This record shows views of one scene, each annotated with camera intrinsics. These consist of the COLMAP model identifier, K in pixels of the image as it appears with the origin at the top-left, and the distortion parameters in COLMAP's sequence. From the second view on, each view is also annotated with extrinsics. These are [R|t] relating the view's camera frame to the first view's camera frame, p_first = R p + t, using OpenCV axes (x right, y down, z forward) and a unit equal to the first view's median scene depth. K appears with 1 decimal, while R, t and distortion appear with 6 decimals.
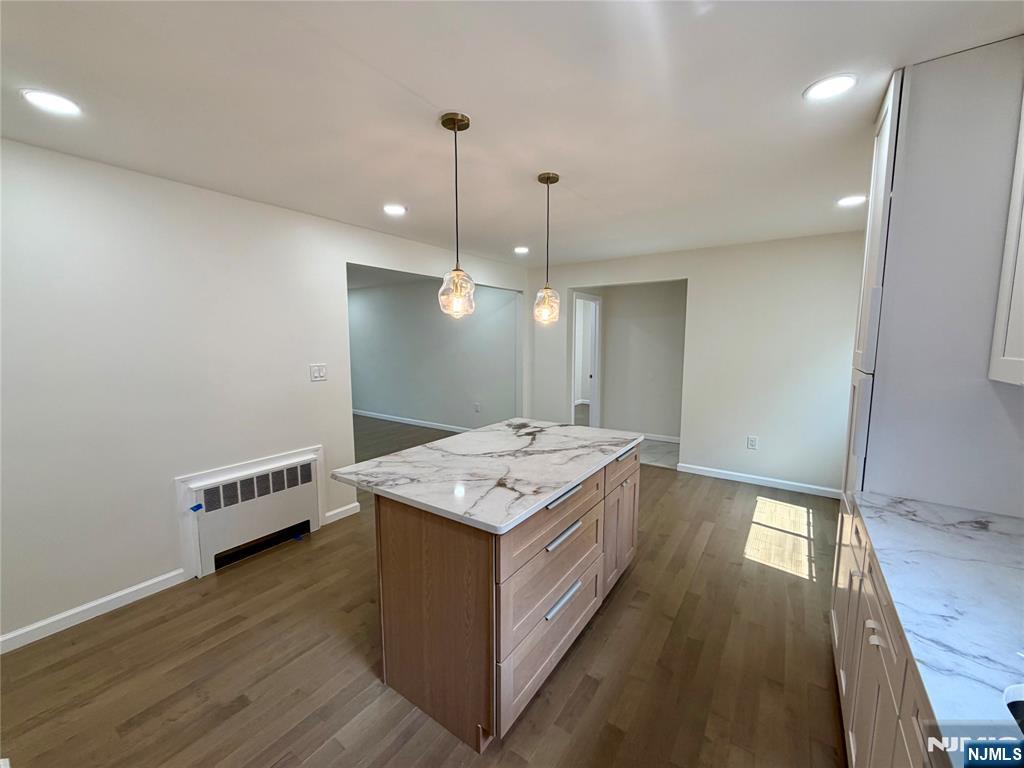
lens RADIAL K [[402.1, 0, 512.0], [0, 402.1, 384.0], [0, 0, 1]] dist [0.001929, 0.000194]
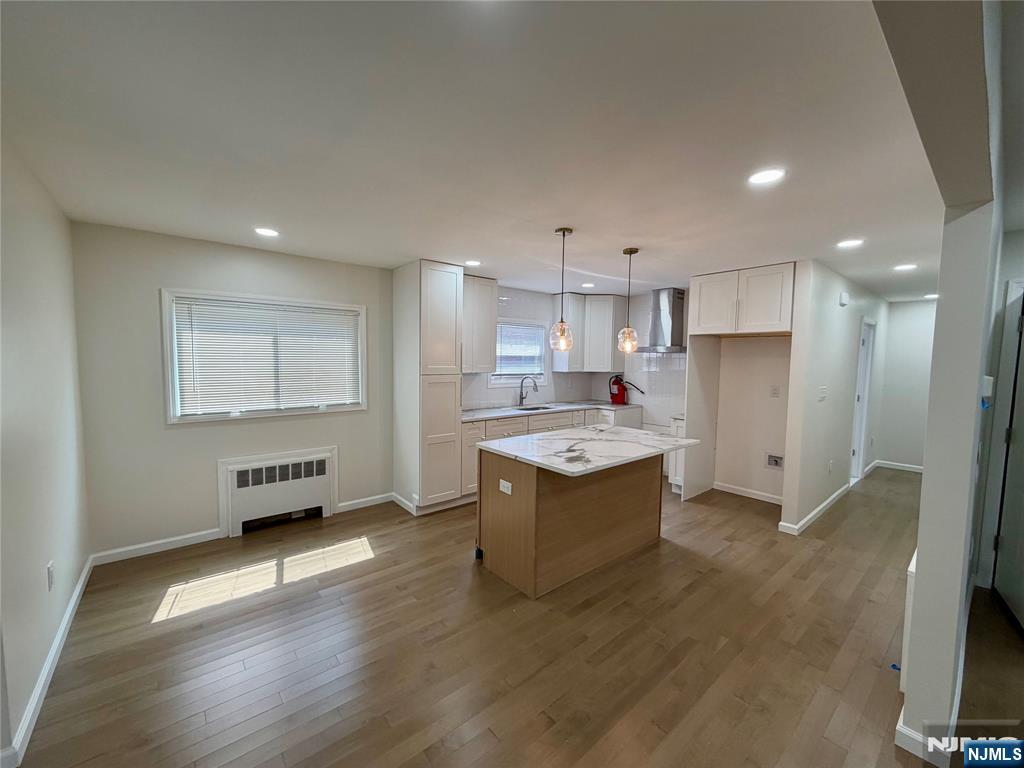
lens RADIAL K [[409.7, 0, 510.8], [0, 409.7, 386.1], [0, 0, 1]] dist [-0.002415, -0.000168]
pose [[-0.962871, -0.030855, 0.268192, -0.086275], [0.018639, 0.983478, 0.180068, -0.241457], [-0.269317, 0.178381, -0.946387, 1.977088]]
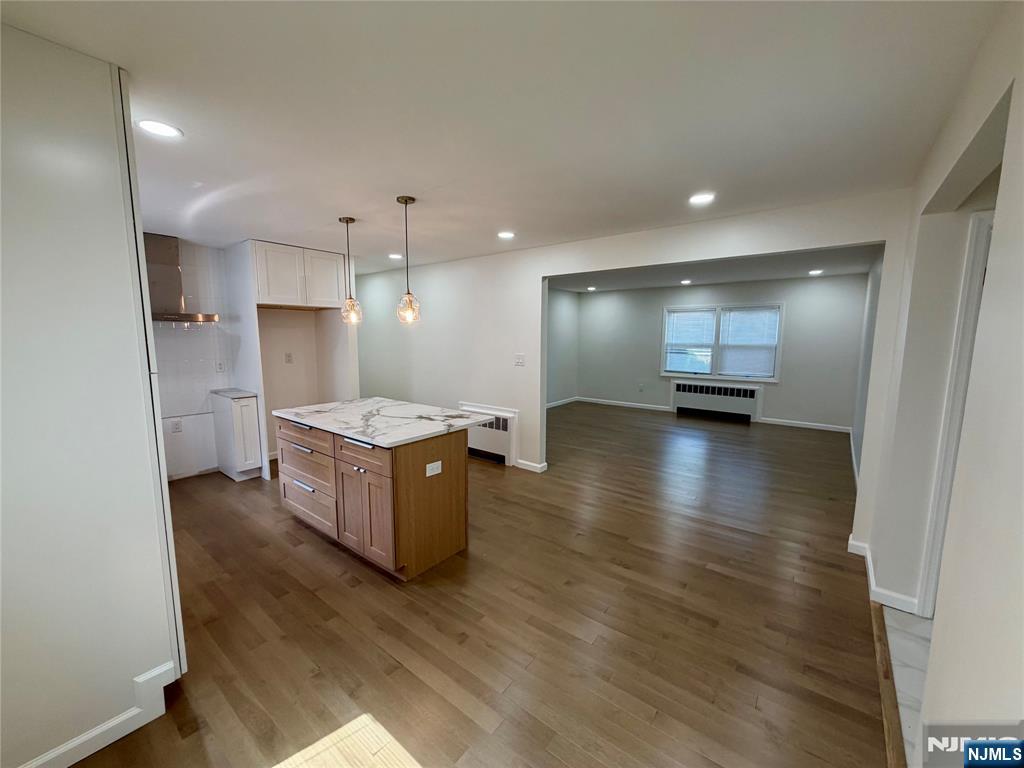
lens RADIAL K [[409.7, 0, 510.8], [0, 409.7, 386.1], [0, 0, 1]] dist [-0.002415, -0.000168]
pose [[-0.056752, 0.125594, -0.990457, 1.145083], [-0.119042, 0.984128, 0.131612, -0.145581], [0.991266, 0.125375, -0.040900, 1.228847]]
